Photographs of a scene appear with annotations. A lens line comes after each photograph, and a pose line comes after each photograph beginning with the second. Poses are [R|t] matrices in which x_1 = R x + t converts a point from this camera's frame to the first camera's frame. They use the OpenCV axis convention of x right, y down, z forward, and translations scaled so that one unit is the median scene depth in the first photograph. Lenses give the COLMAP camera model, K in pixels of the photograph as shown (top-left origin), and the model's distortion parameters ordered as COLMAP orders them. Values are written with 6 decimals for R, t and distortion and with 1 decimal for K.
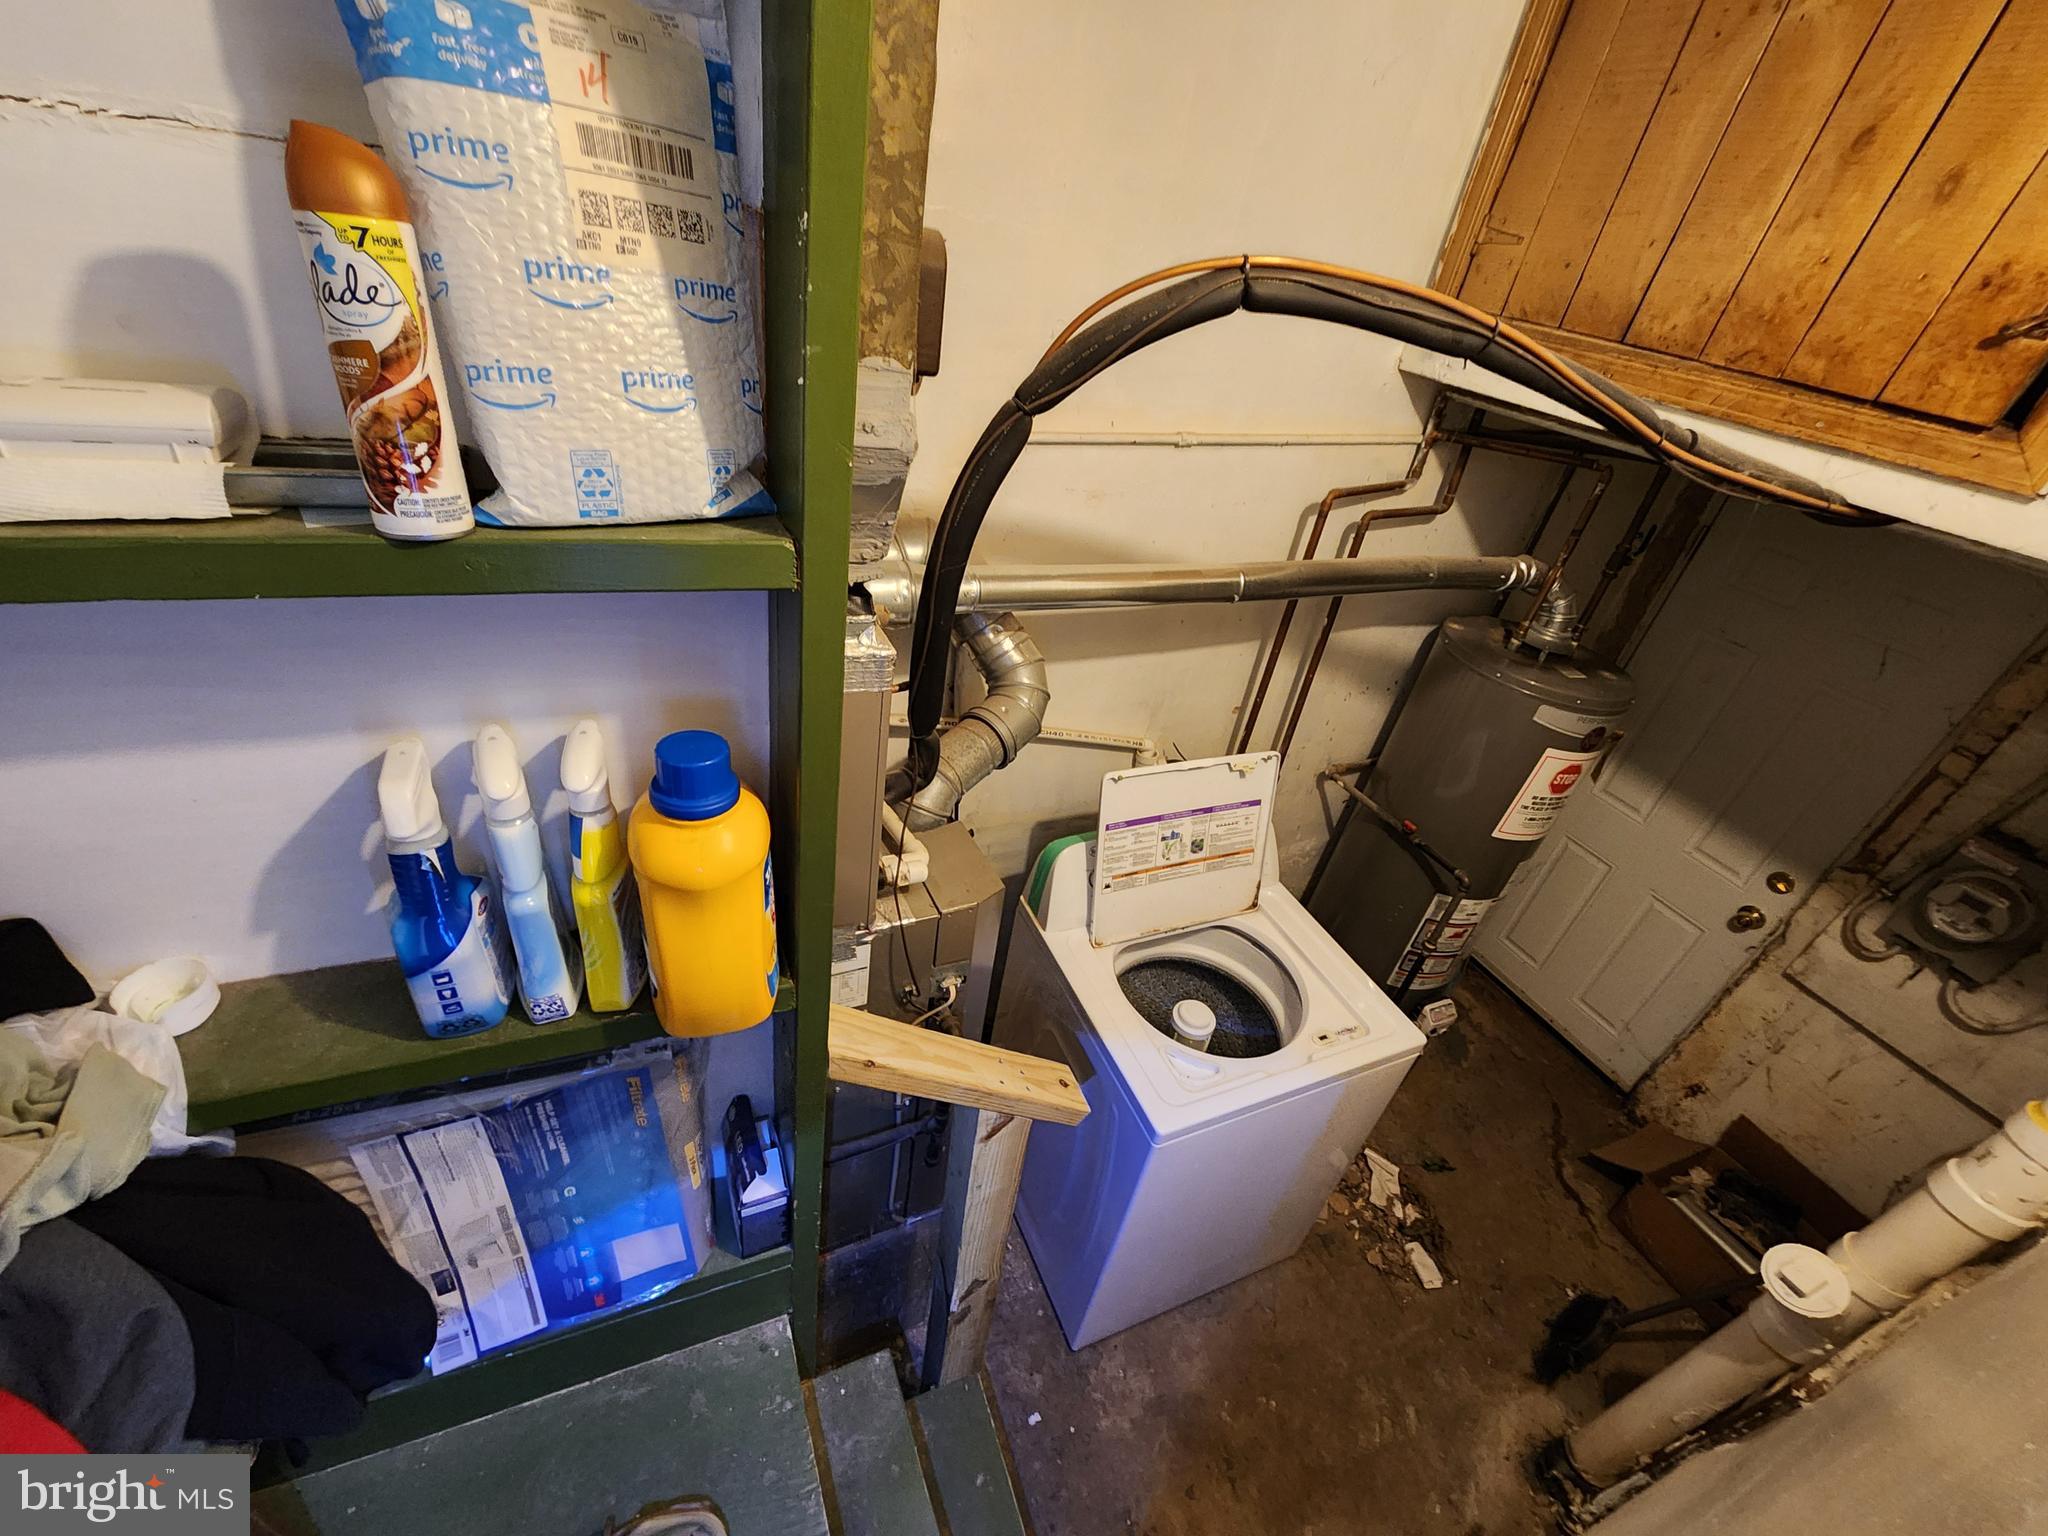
lens RADIAL K [[843.7, 0, 1041.2], [0, 843.7, 764.7], [0, 0, 1]] dist [-0.005572, 0.002857]
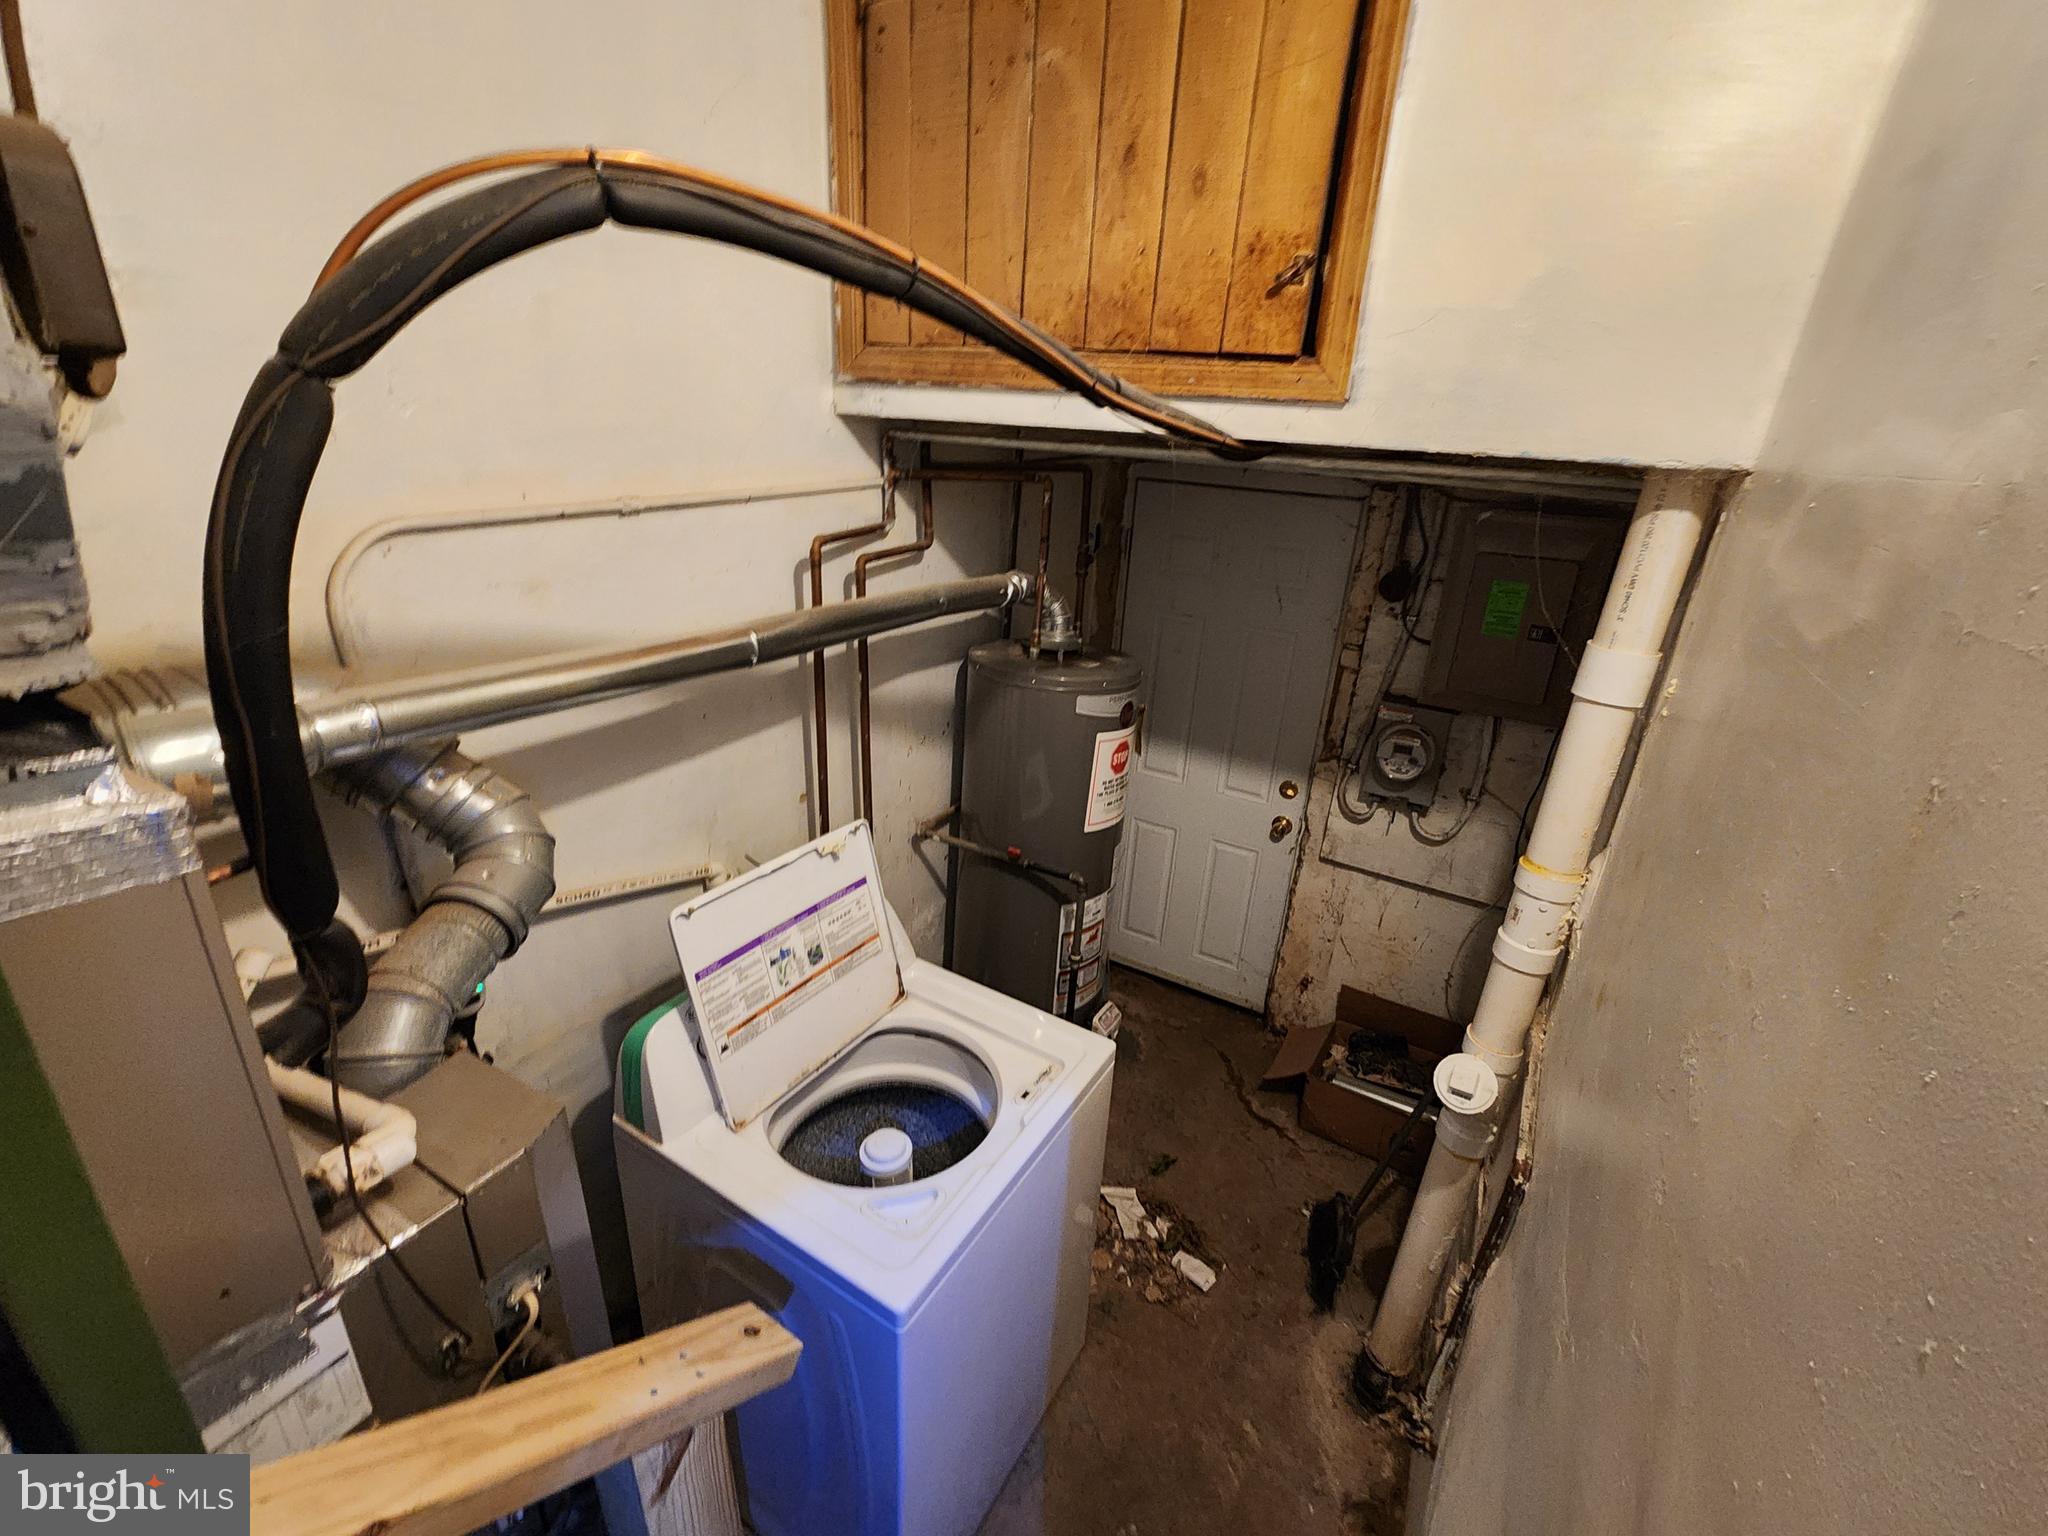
lens RADIAL K [[843.7, 0, 1041.2], [0, 843.7, 764.7], [0, 0, 1]] dist [-0.005572, 0.002857]
pose [[0.819279, -0.302897, 0.486862, 0.016546], [0.371441, 0.927205, -0.048199, 0.042761], [-0.436822, 0.220329, 0.872148, 0.119420]]
